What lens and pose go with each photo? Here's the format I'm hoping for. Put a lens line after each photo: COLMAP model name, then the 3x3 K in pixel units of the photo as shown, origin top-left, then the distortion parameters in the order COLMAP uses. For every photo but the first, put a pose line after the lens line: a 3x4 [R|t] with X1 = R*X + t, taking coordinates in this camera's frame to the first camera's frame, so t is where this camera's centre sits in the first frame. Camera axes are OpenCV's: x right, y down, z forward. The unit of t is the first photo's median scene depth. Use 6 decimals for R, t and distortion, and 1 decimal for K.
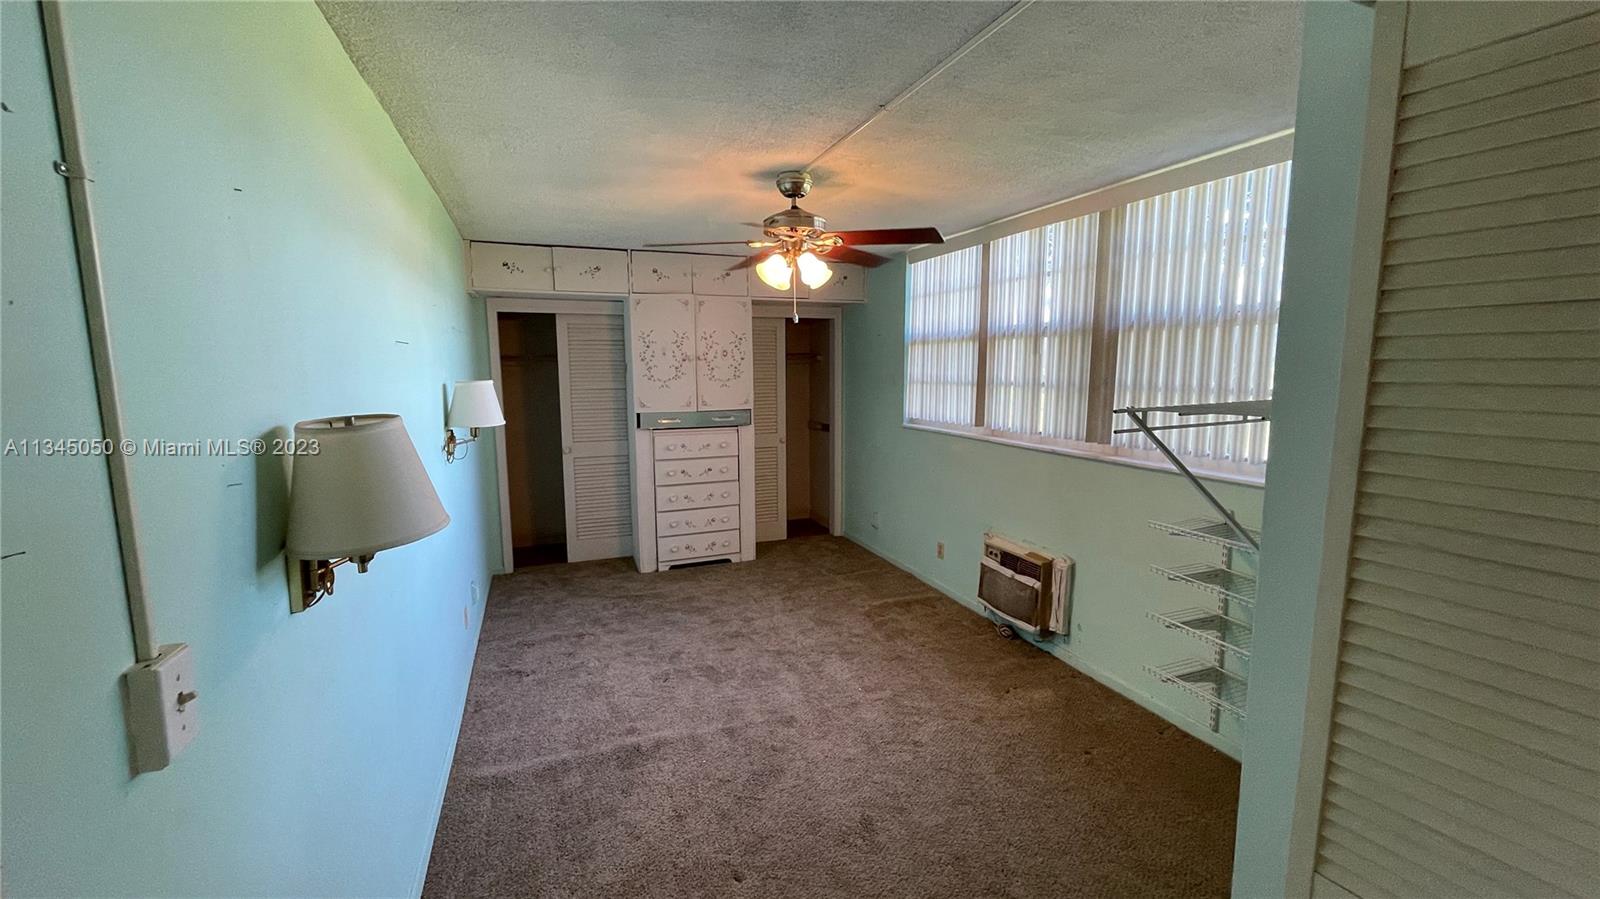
lens RADIAL K [[648.0, 0, 794.1], [0, 648.0, 452.2], [0, 0, 1]] dist [-0.003517, 0.000226]
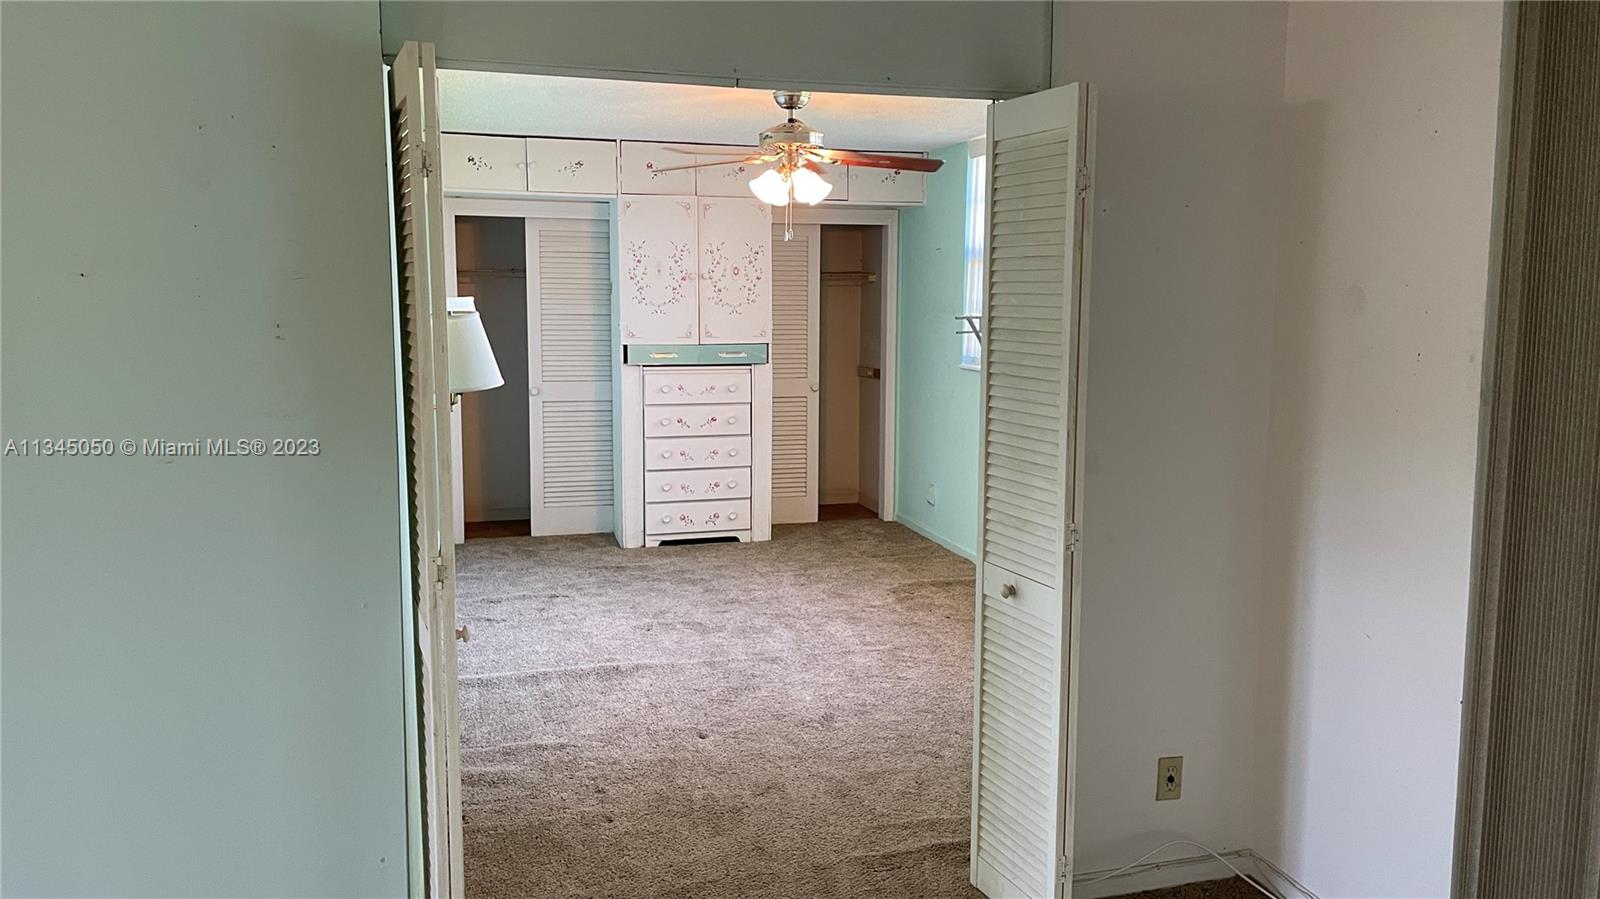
lens RADIAL K [[1212.7, 0, 803.8], [0, 1212.7, 449.9], [0, 0, 1]] dist [0.072629, -0.042114]
pose [[0.995941, 0.024442, -0.086622, 0.114734], [-0.024715, 0.999692, -0.002080, 0.069219], [0.086545, 0.004213, 0.996239, -0.485745]]
